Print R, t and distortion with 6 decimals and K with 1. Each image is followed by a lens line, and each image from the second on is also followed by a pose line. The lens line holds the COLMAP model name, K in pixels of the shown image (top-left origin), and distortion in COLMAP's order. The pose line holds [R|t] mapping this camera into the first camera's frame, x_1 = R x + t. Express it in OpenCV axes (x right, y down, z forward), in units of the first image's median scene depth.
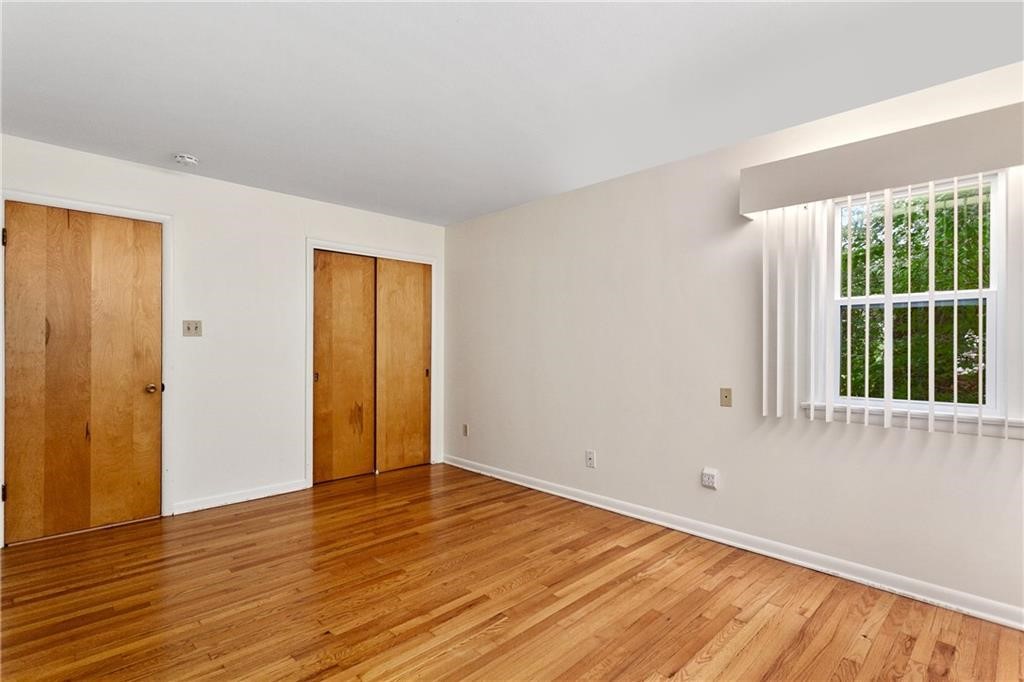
lens RADIAL K [[494.5, 0, 506.9], [0, 494.5, 345.5], [0, 0, 1]] dist [-0.004516, 0.000306]
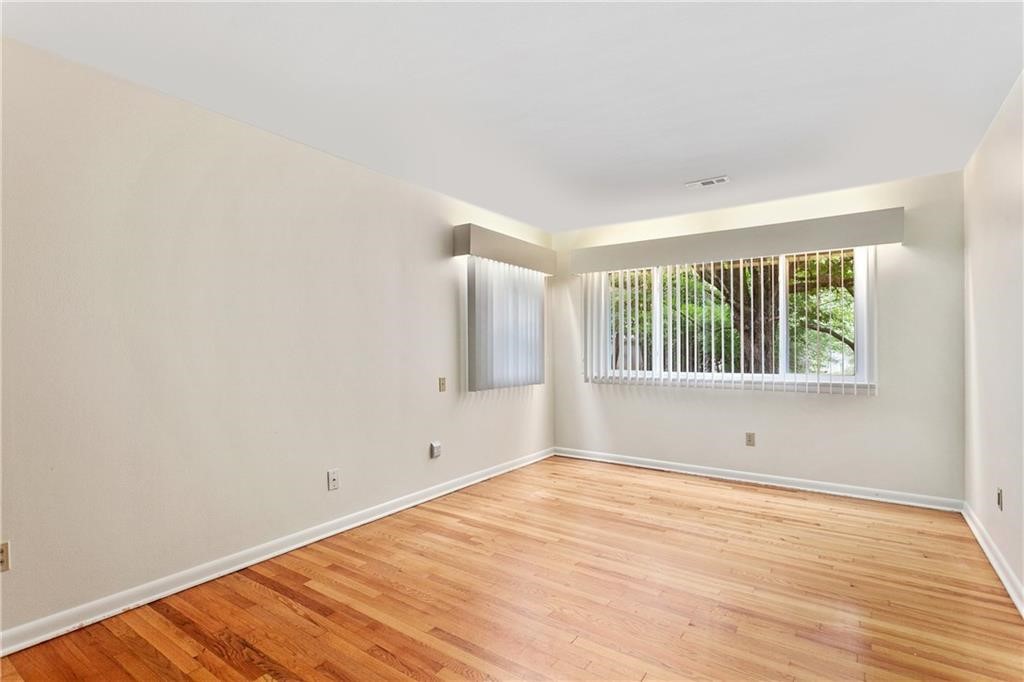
lens RADIAL K [[494.5, 0, 510.6], [0, 494.5, 341.3], [0, 0, 1]] dist [-0.004516, 0.000306]
pose [[-0.196630, 0.005449, 0.980463, -0.900385], [0.001120, 0.999985, -0.005333, -0.003686], [-0.980477, 0.000049, -0.196634, 1.087164]]
